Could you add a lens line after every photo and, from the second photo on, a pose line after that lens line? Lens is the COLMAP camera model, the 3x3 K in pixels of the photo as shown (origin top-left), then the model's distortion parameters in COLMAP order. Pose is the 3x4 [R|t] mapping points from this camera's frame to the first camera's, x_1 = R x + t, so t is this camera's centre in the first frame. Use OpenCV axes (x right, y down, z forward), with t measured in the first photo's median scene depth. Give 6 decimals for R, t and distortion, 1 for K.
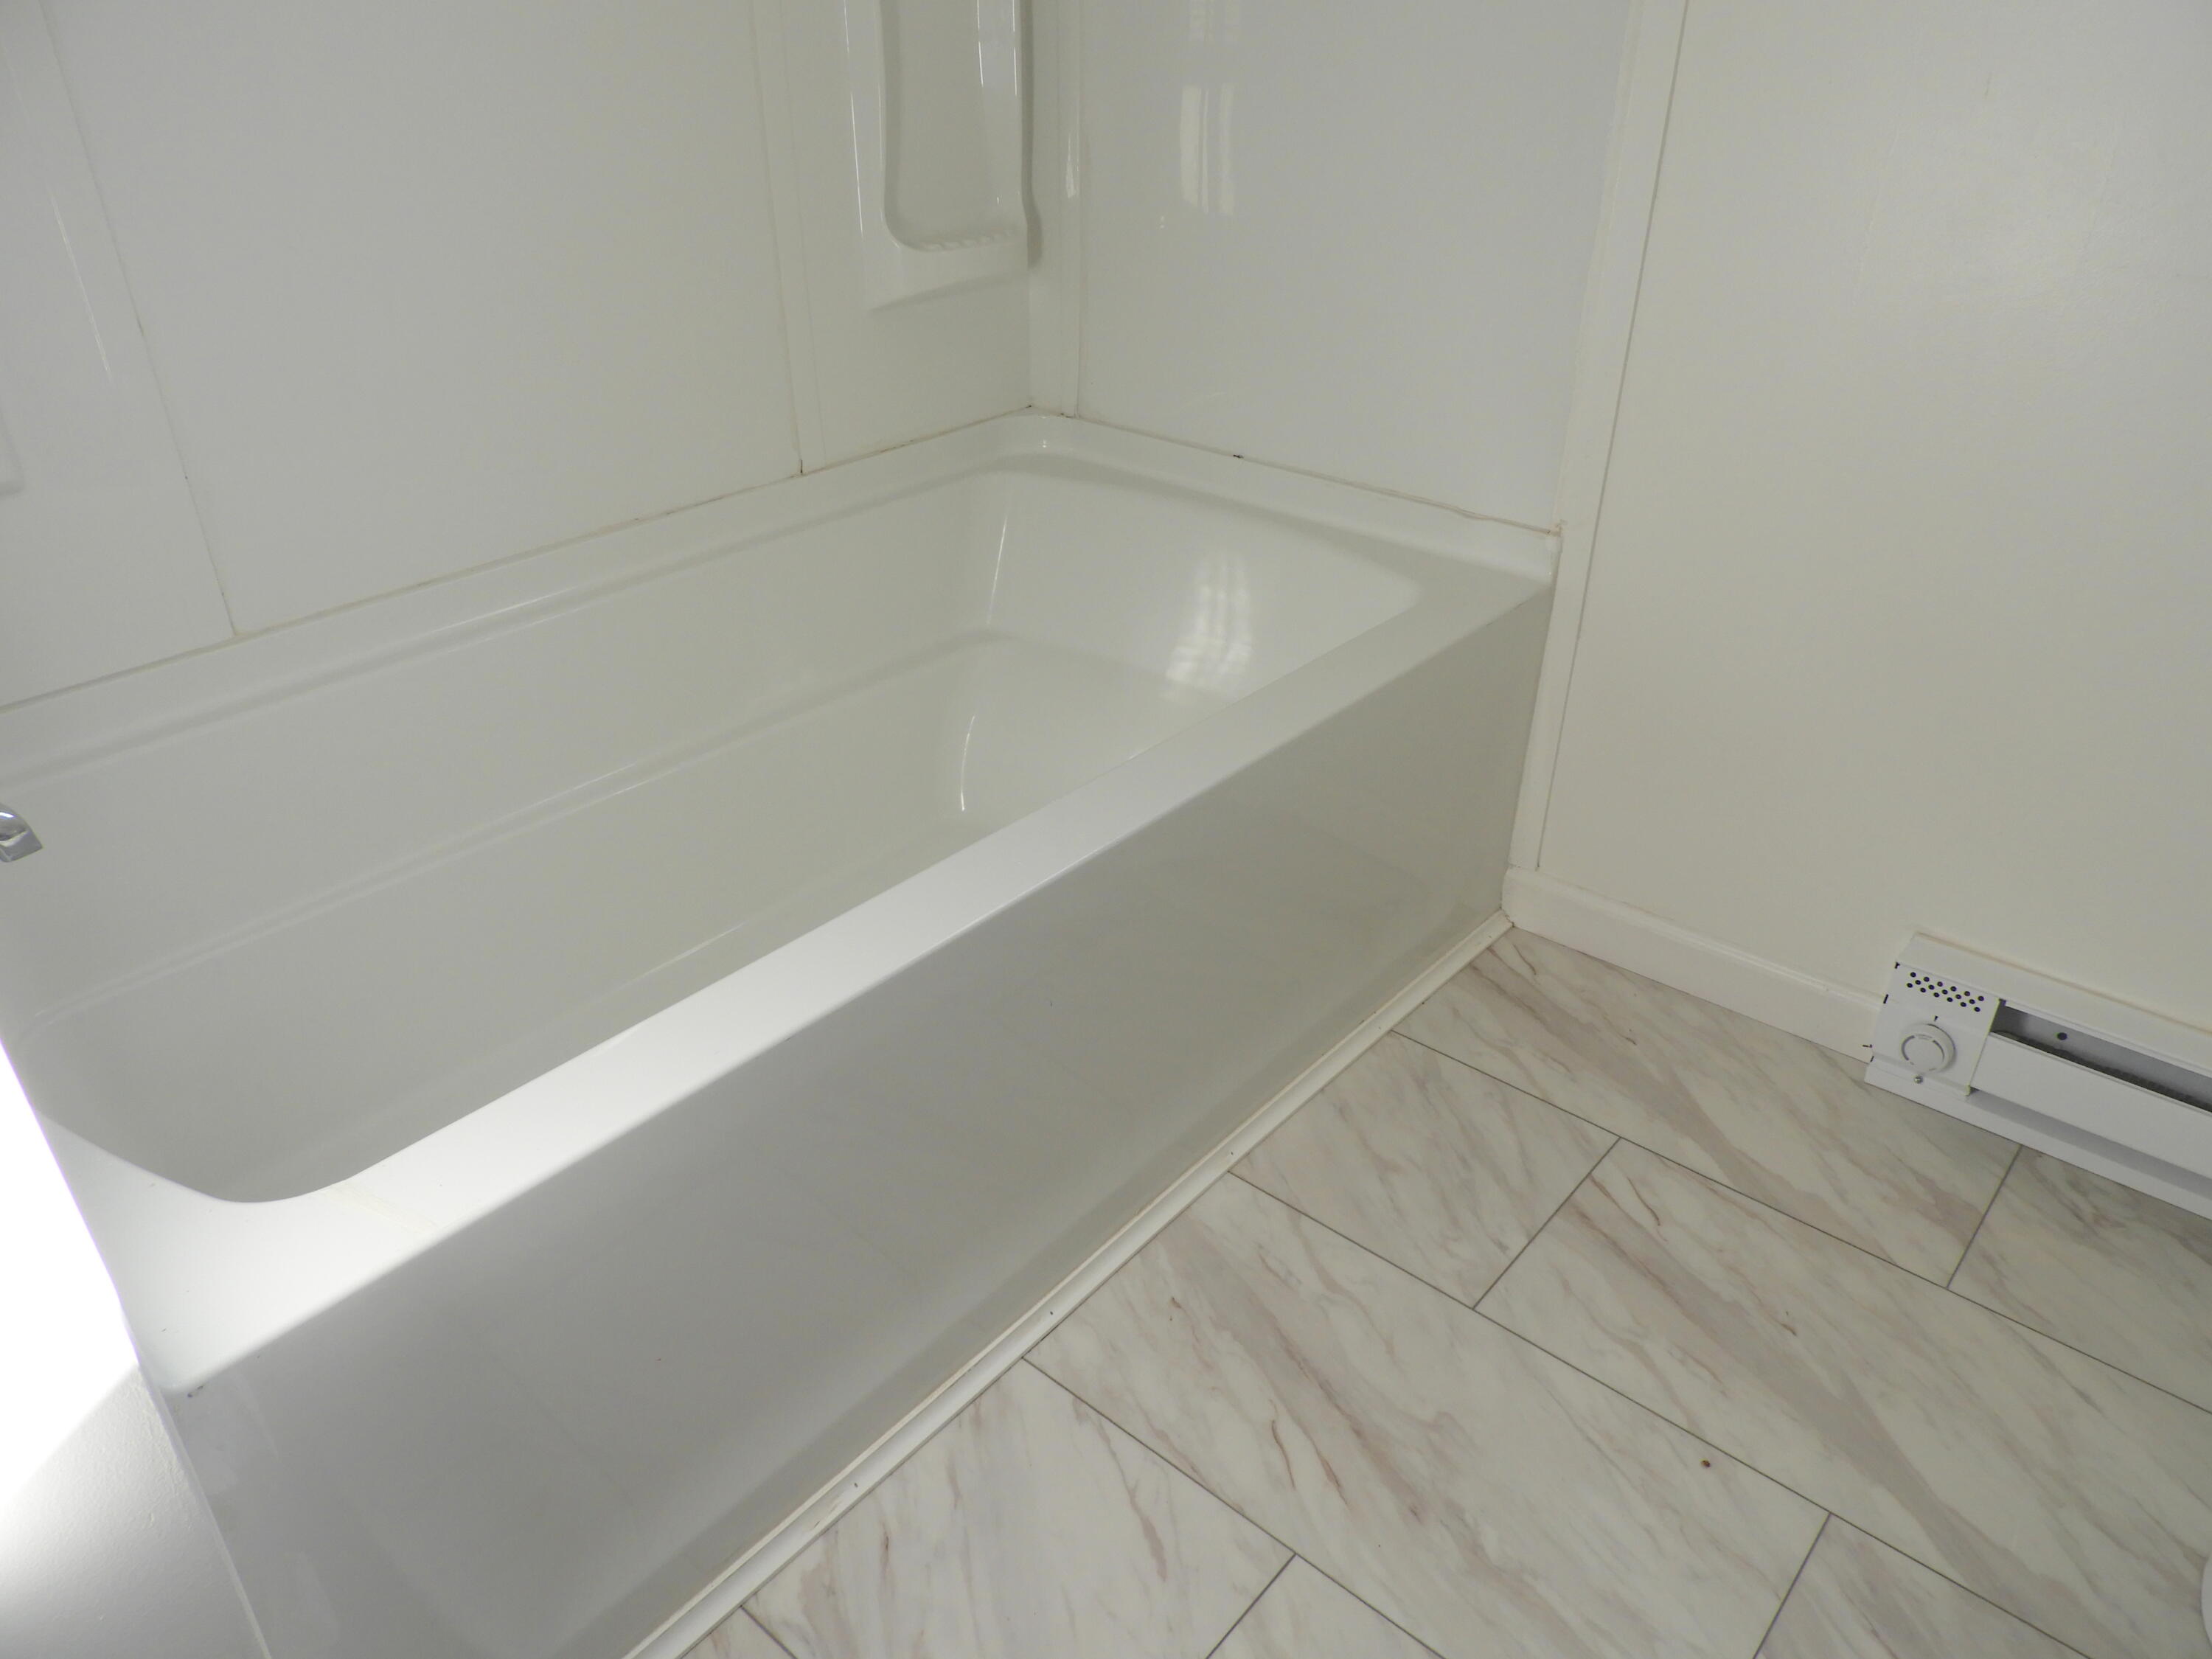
lens RADIAL K [[1562.3, 0, 1109.7], [0, 1562.3, 826.1], [0, 0, 1]] dist [-0.000594, -0.006129]
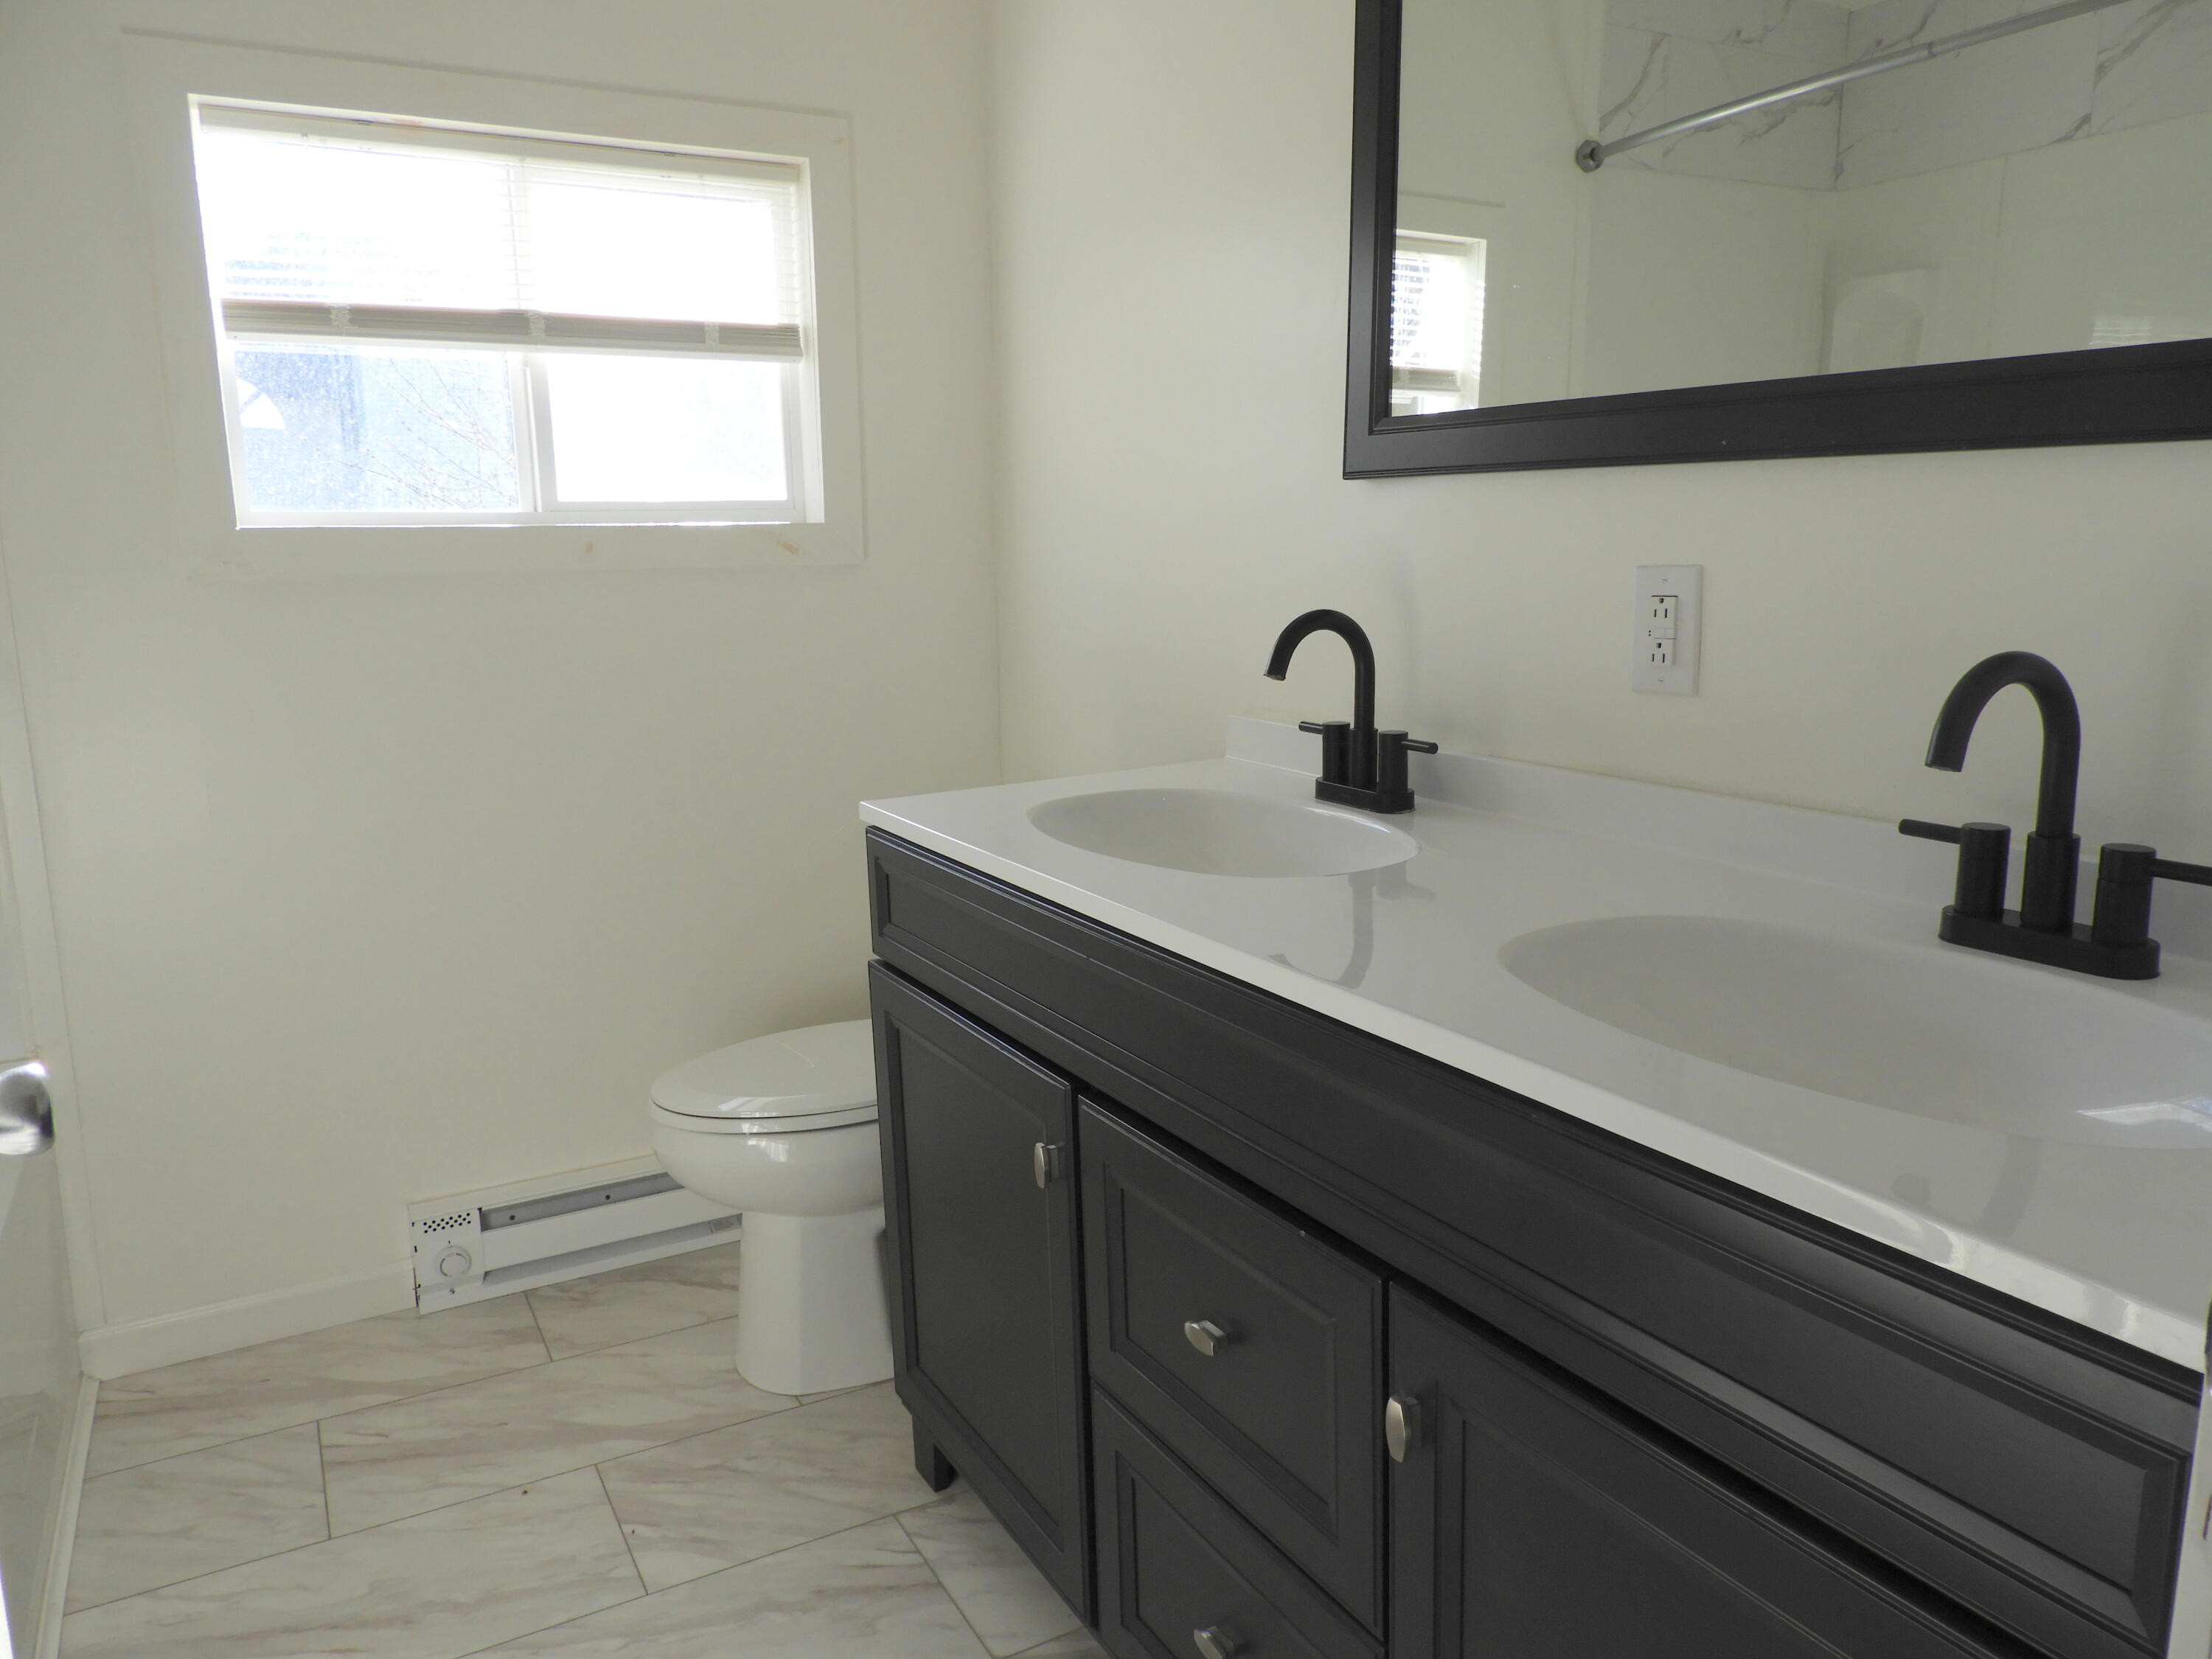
lens RADIAL K [[1562.3, 0, 1105.5], [0, 1562.3, 830.3], [0, 0, 1]] dist [-0.000594, -0.006129]
pose [[0.344301, -0.175593, 0.922293, -0.642396], [0.476633, 0.879039, -0.010574, 0.093602], [-0.808875, 0.443236, 0.386347, -0.334695]]
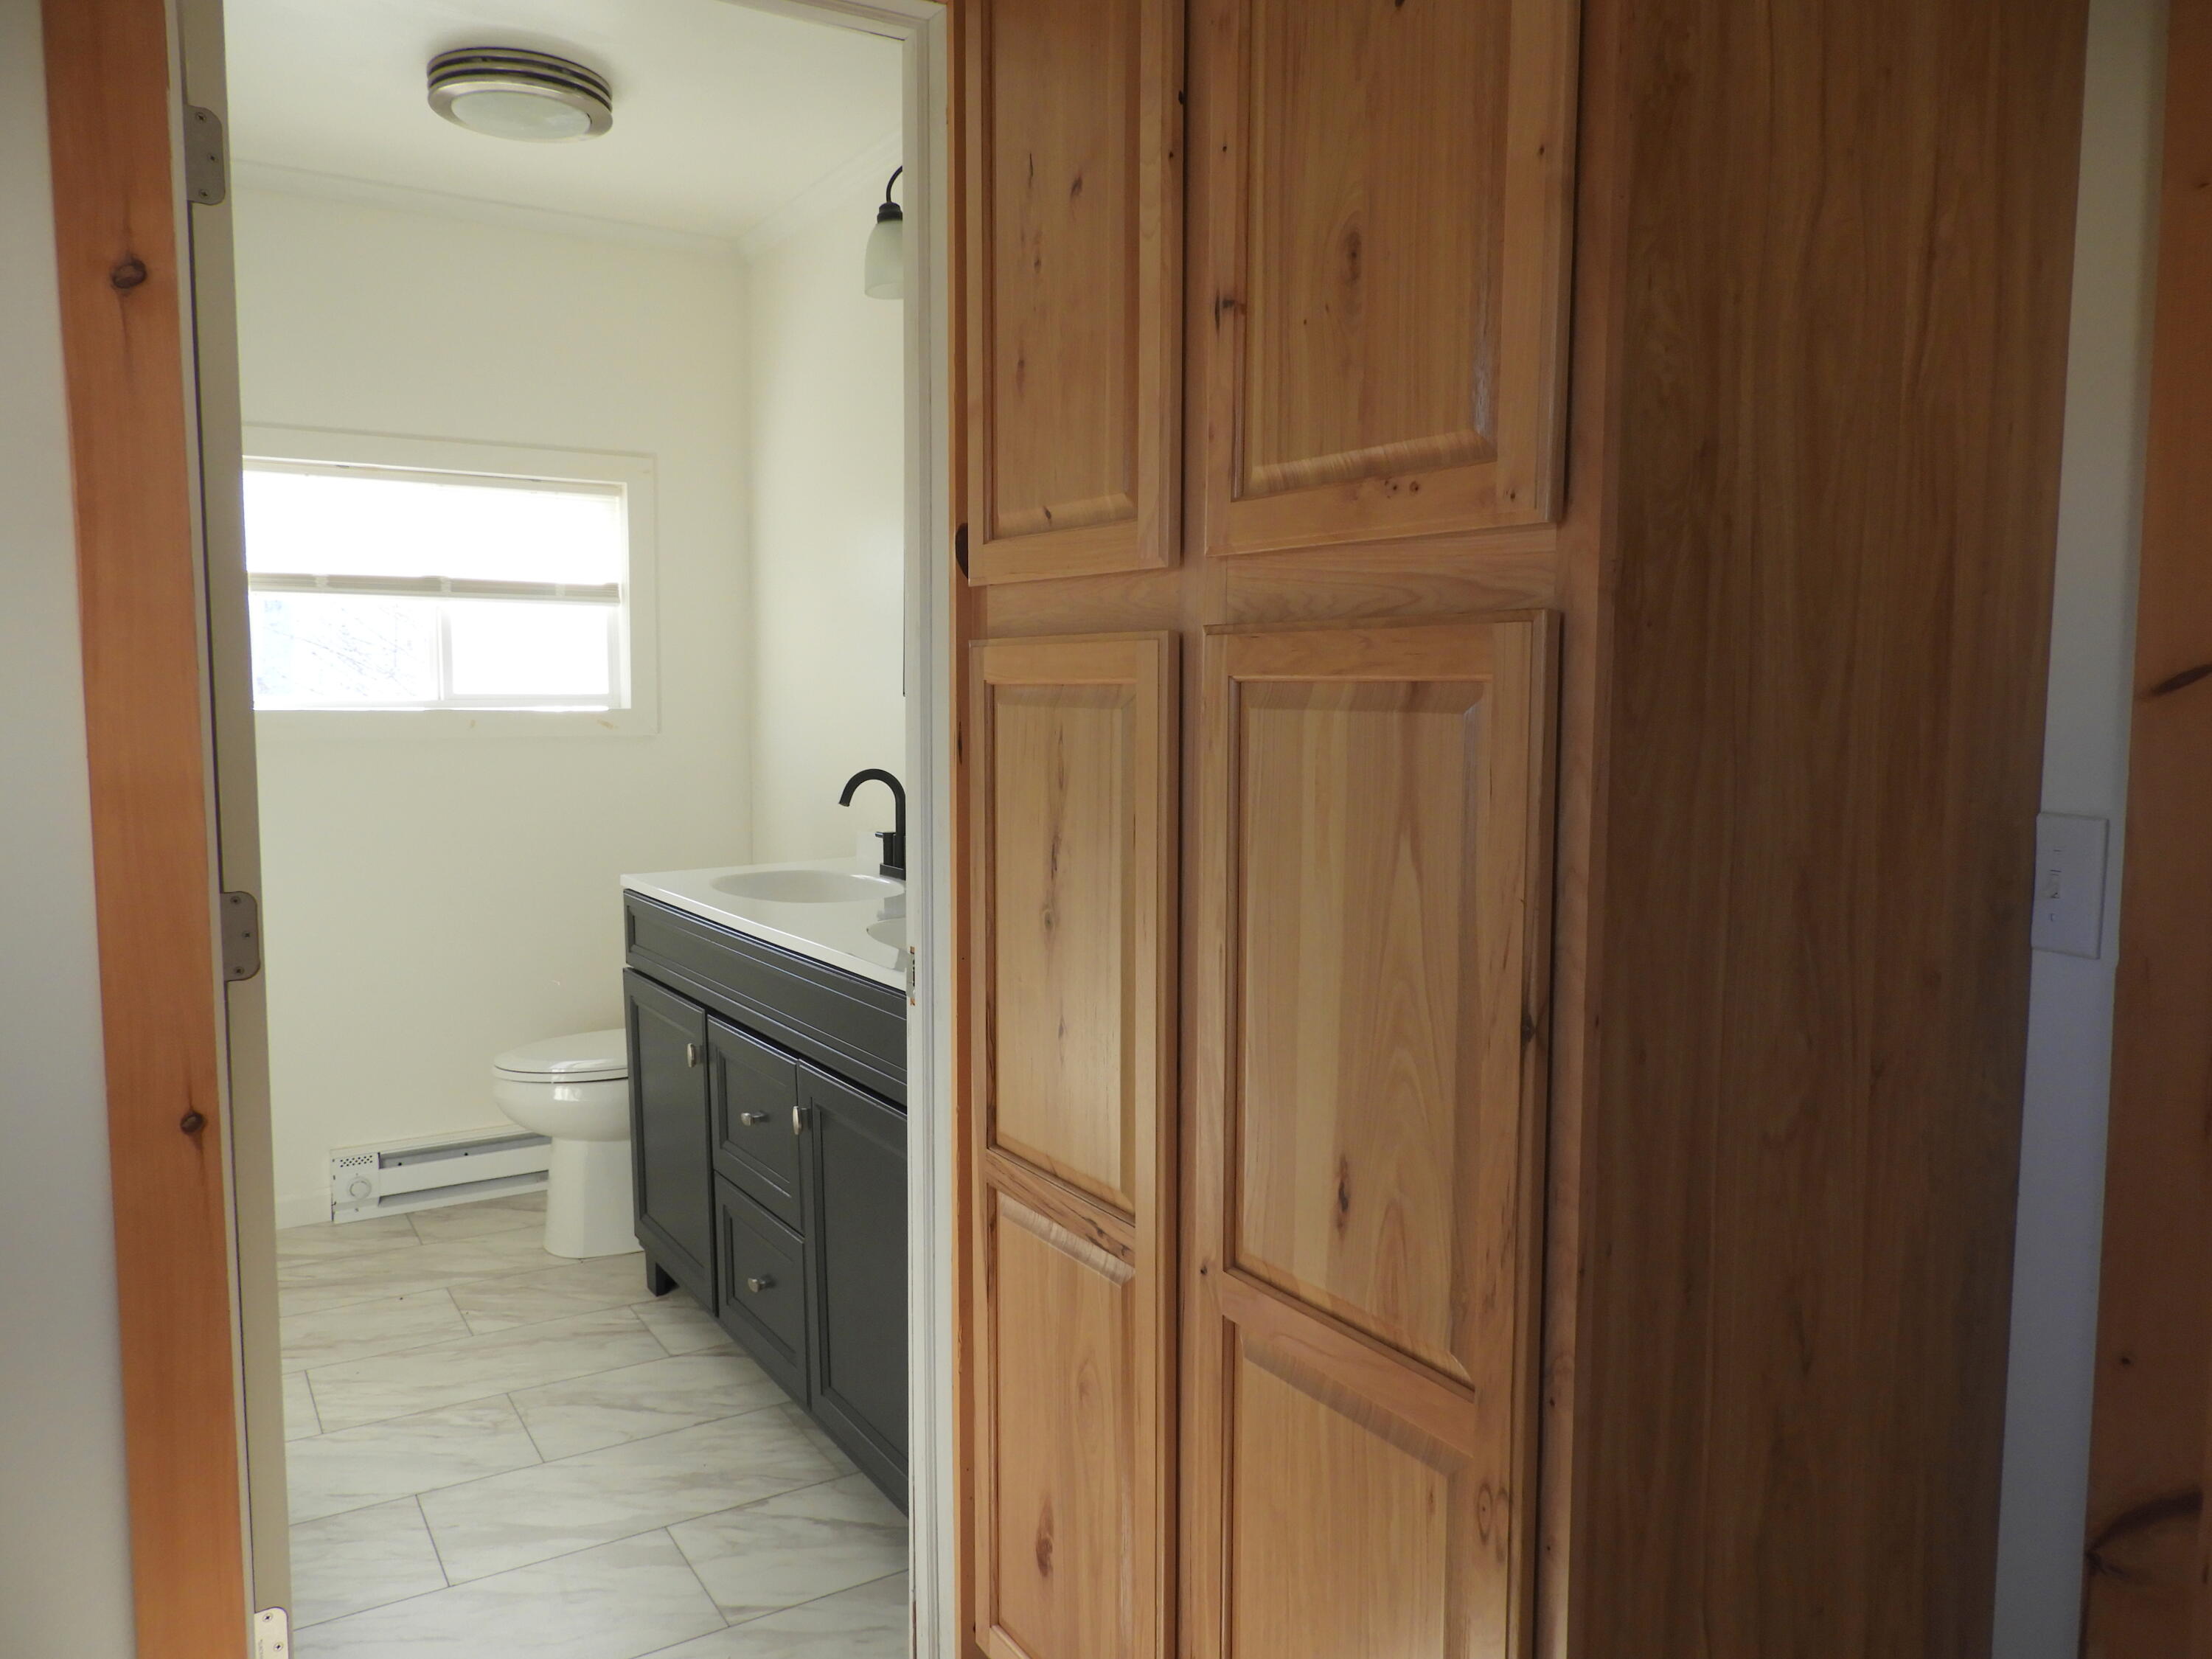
lens RADIAL K [[1562.3, 0, 1111.7], [0, 1562.3, 836.0], [0, 0, 1]] dist [-0.000594, -0.006129]
pose [[0.290248, -0.078797, 0.953702, -1.418787], [0.469543, 0.880116, -0.070183, 0.391244], [-0.833838, 0.468175, 0.292450, -0.930128]]
